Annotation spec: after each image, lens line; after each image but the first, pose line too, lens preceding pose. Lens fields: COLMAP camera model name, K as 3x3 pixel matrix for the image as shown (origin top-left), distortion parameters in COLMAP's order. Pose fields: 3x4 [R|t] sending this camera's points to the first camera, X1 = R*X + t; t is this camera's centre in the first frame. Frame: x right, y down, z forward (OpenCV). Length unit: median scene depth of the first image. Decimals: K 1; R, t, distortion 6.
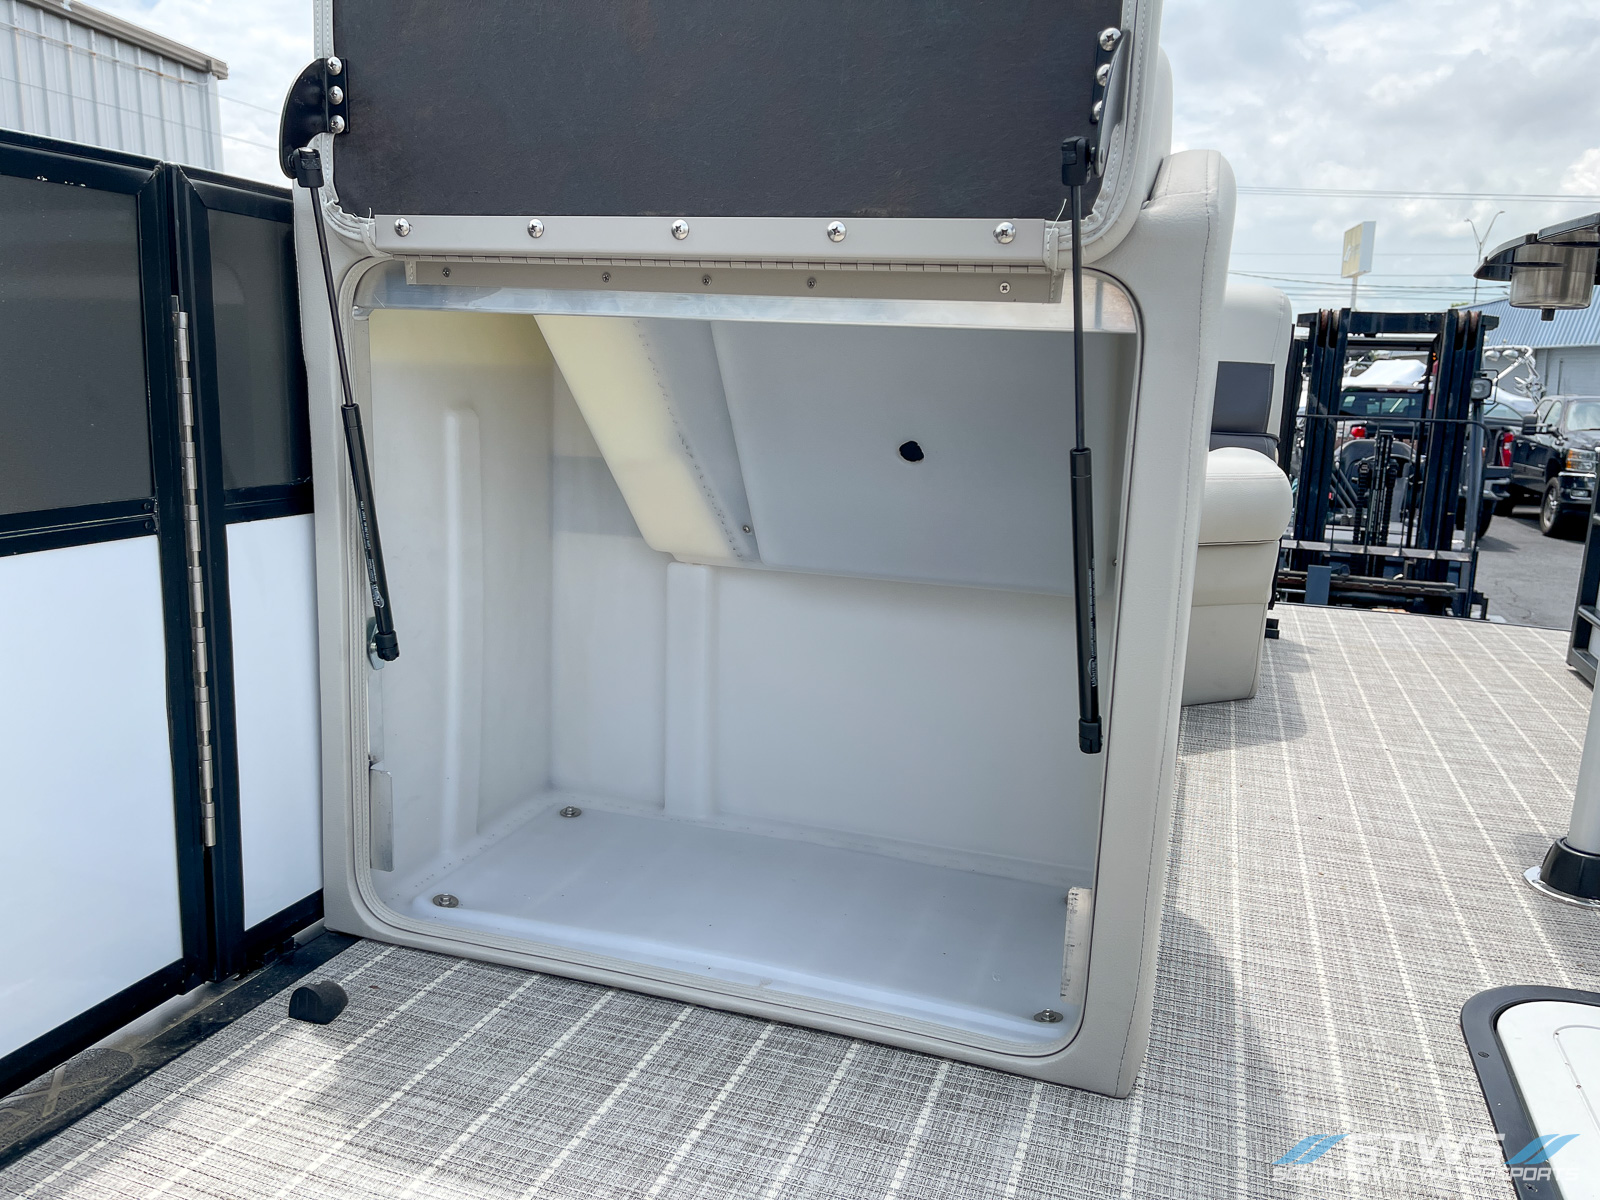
lens RADIAL K [[1207.1, 0, 800.0], [0, 1207.1, 600.0], [0, 0, 1]] dist [0.069831, -0.117778]
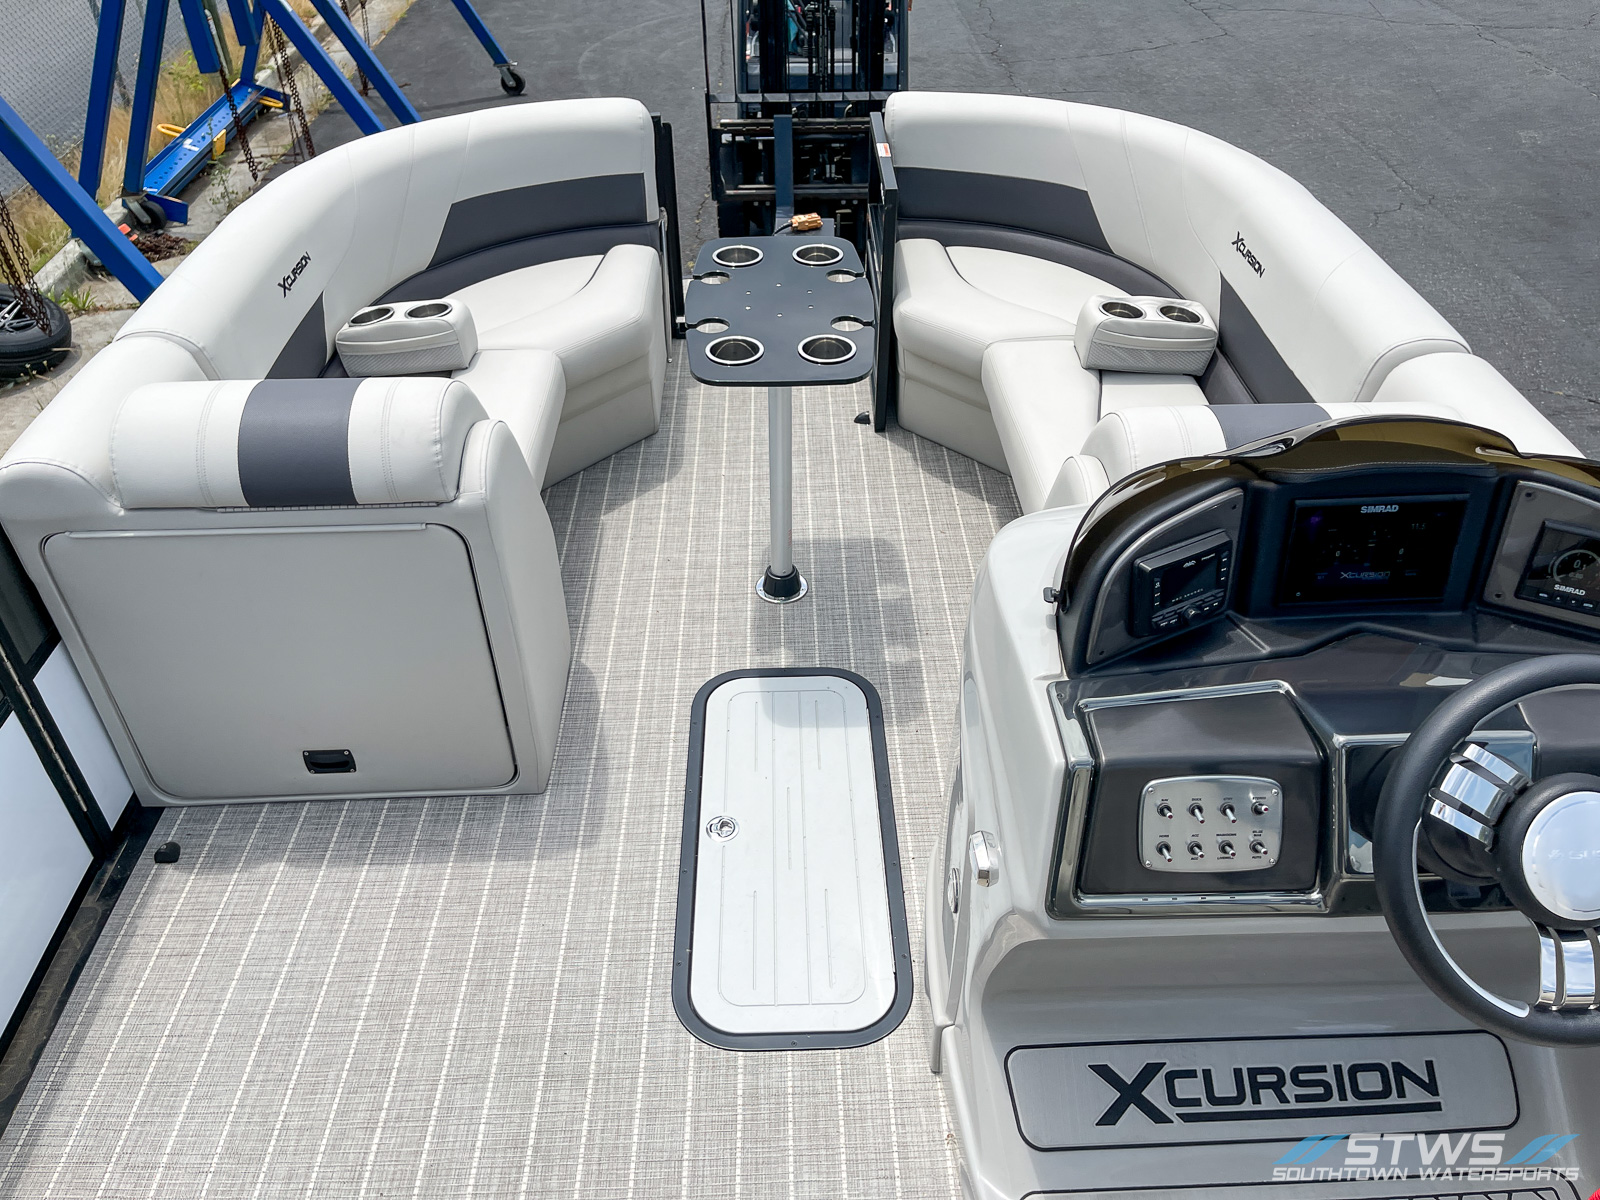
lens RADIAL K [[1207.1, 0, 800.0], [0, 1207.1, 600.0], [0, 0, 1]] dist [0.069831, -0.117778]
pose [[0.936761, -0.252180, 0.242662, 0.234175], [0.111582, 0.872405, 0.475877, -0.944451], [-0.331706, -0.418706, 0.845373, -0.981505]]
